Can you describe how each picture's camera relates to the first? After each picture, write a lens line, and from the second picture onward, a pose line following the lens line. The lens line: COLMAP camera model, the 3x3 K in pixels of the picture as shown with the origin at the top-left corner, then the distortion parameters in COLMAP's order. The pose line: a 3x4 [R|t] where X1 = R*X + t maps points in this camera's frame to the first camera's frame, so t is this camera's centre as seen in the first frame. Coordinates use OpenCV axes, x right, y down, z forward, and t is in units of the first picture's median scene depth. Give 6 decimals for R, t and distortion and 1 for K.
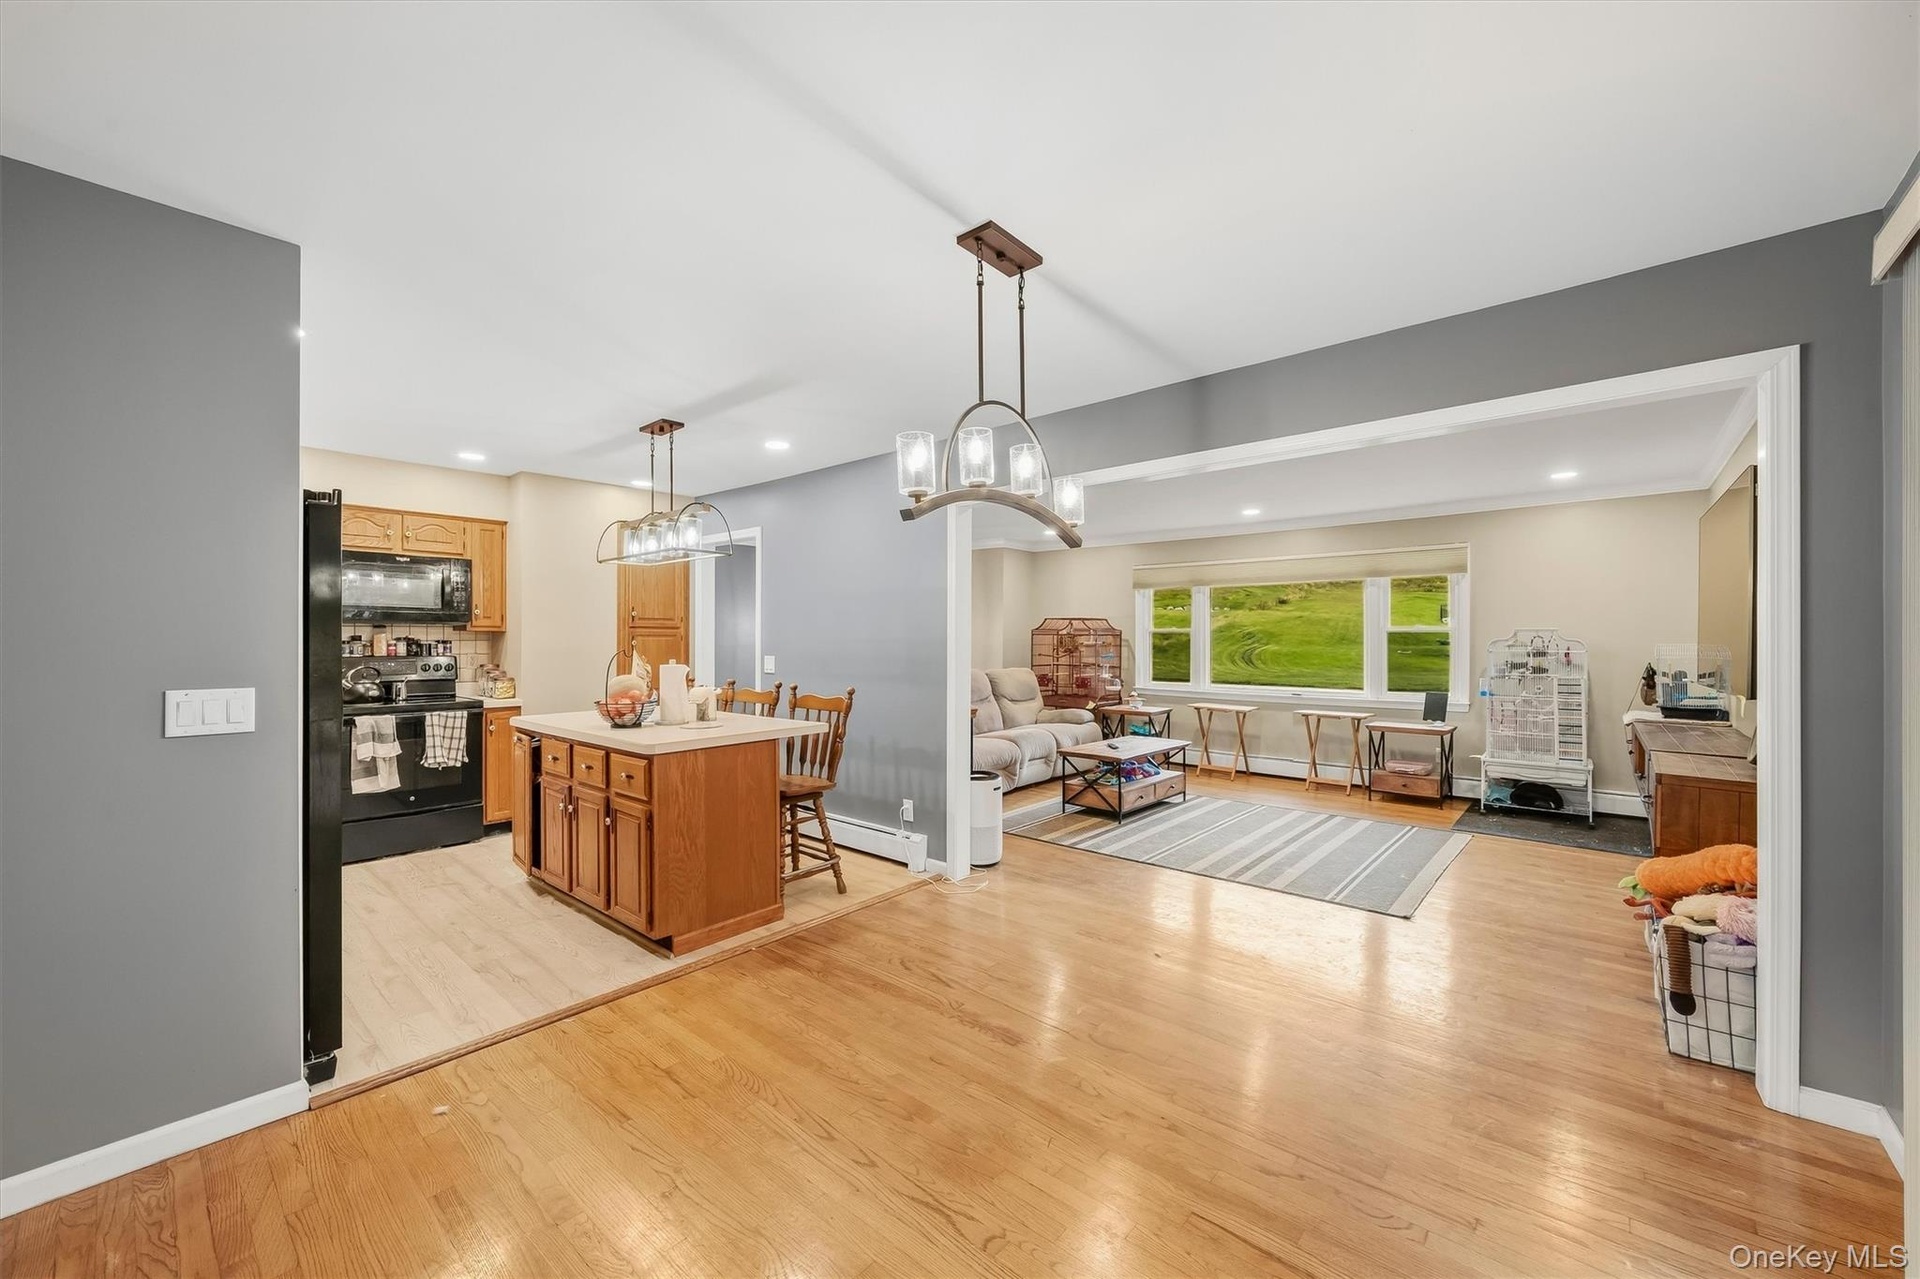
lens RADIAL K [[738.6, 0, 963.7], [0, 738.6, 637.2], [0, 0, 1]] dist [-0.001727, 0.000276]
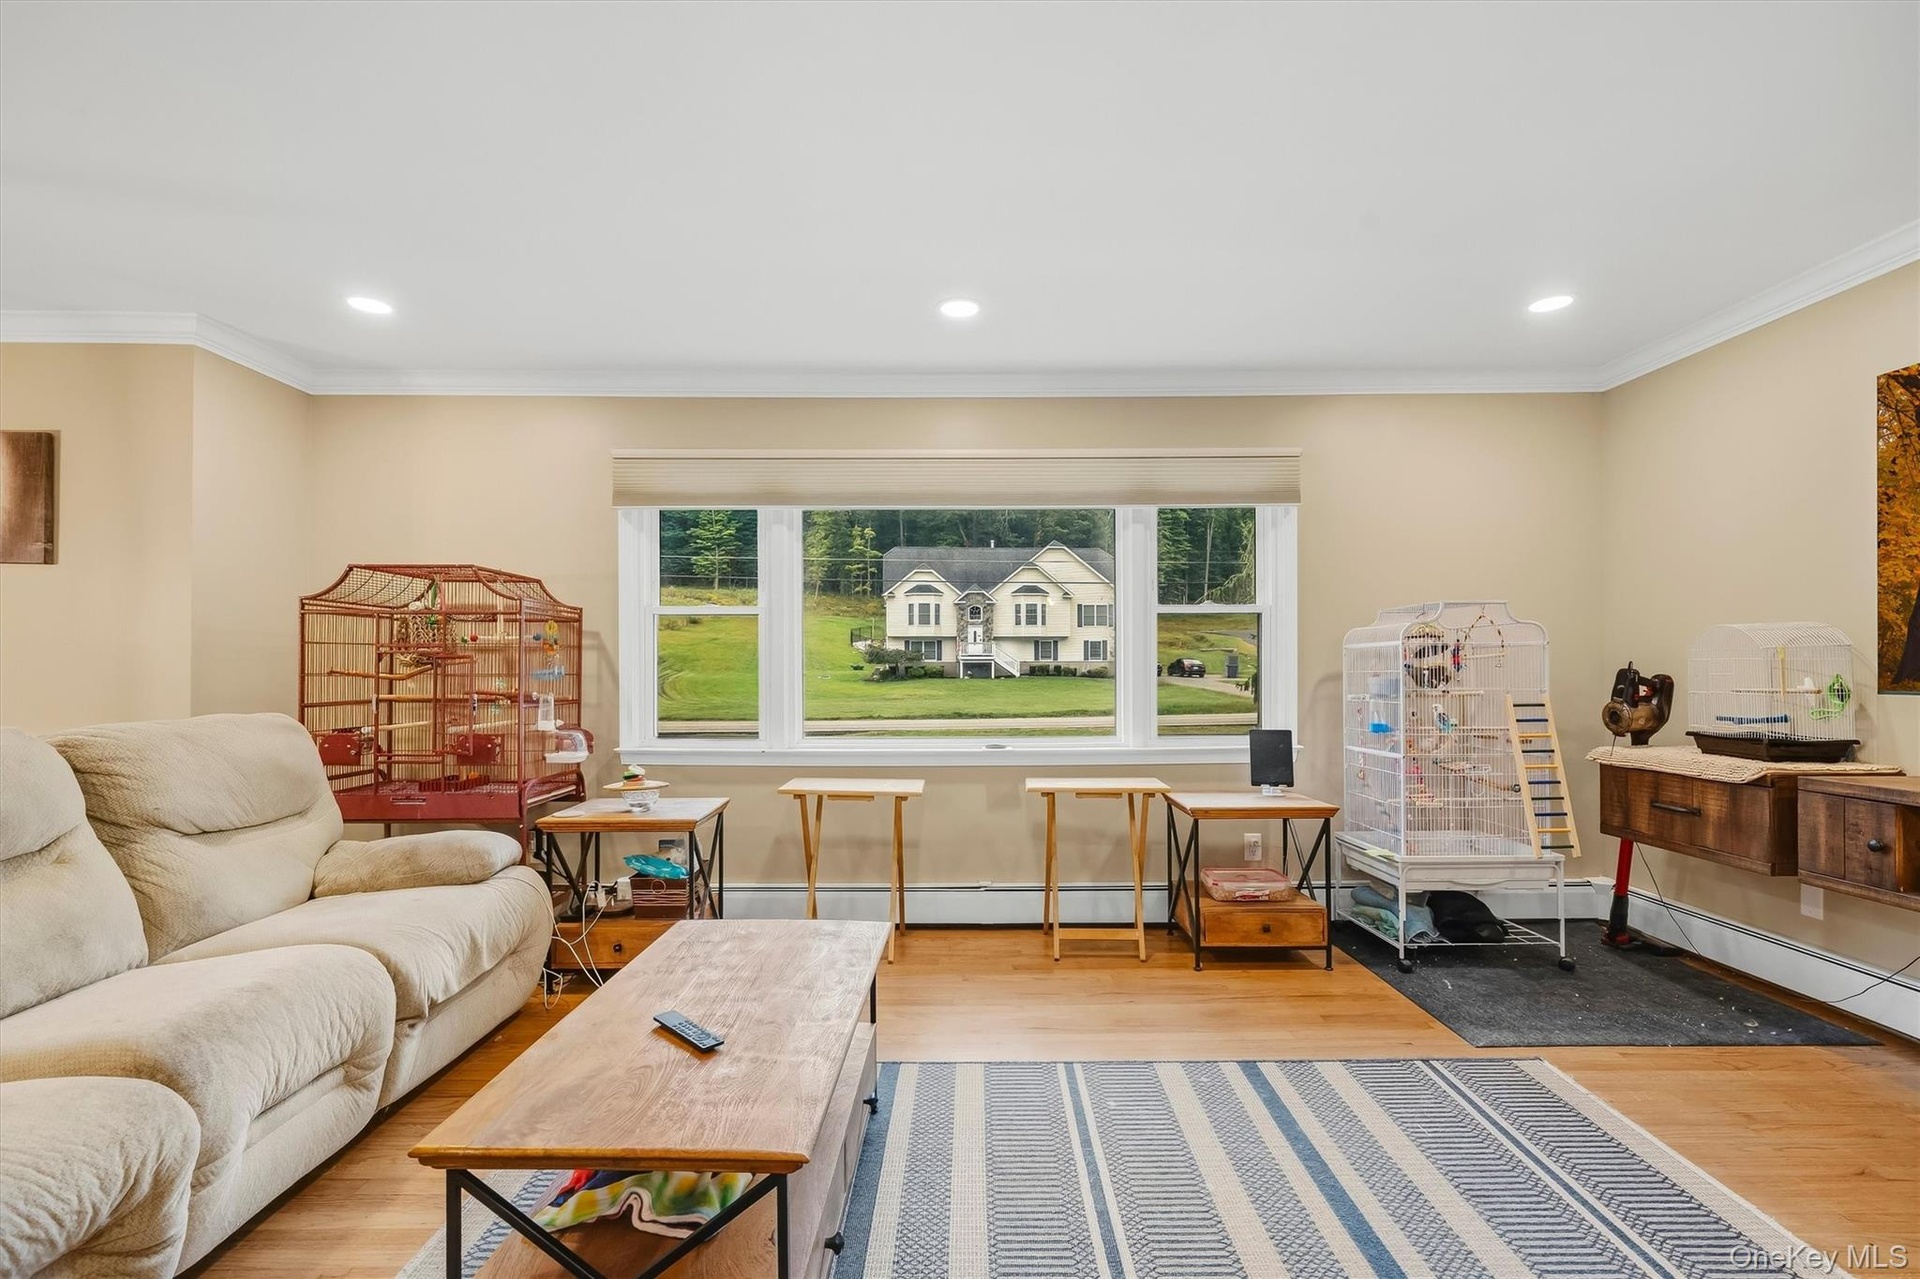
lens RADIAL K [[912.4, 0, 983.0], [0, 912.4, 668.6], [0, 0, 1]] dist [-0.000267, -0.000093]
pose [[0.758649, -0.009748, 0.651427, 0.098459], [0.005424, 0.999948, 0.008647, 0.033724], [-0.651477, -0.003026, 0.758662, 0.826564]]
